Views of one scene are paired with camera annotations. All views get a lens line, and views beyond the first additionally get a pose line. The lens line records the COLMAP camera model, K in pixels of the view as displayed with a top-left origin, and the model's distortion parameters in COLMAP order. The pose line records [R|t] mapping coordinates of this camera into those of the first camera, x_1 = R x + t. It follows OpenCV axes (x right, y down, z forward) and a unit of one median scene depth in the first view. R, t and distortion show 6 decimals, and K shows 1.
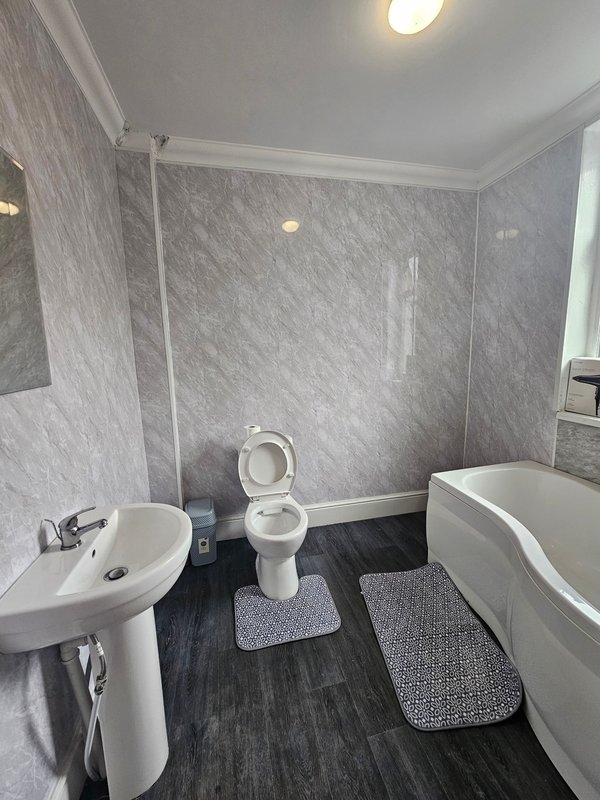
lens RADIAL K [[323.9, 0, 300.4], [0, 323.9, 396.7], [0, 0, 1]] dist [-0.000744, -0.000130]
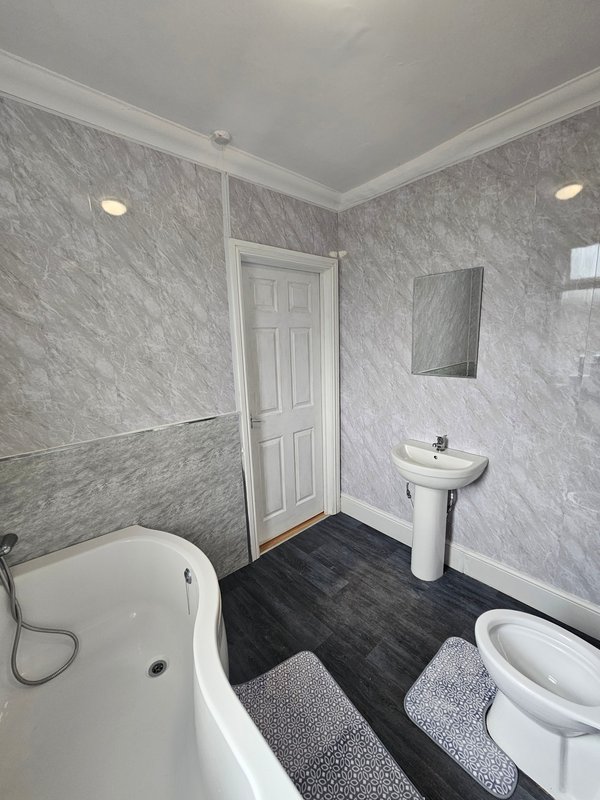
lens RADIAL K [[323.9, 0, 300.5], [0, 323.9, 399.5], [0, 0, 1]] dist [-0.000744, -0.000130]
pose [[-0.871833, 0.134613, -0.470942, 0.808043], [-0.029106, 0.945555, 0.324159, -0.396768], [0.488938, 0.296319, -0.820448, 1.651011]]
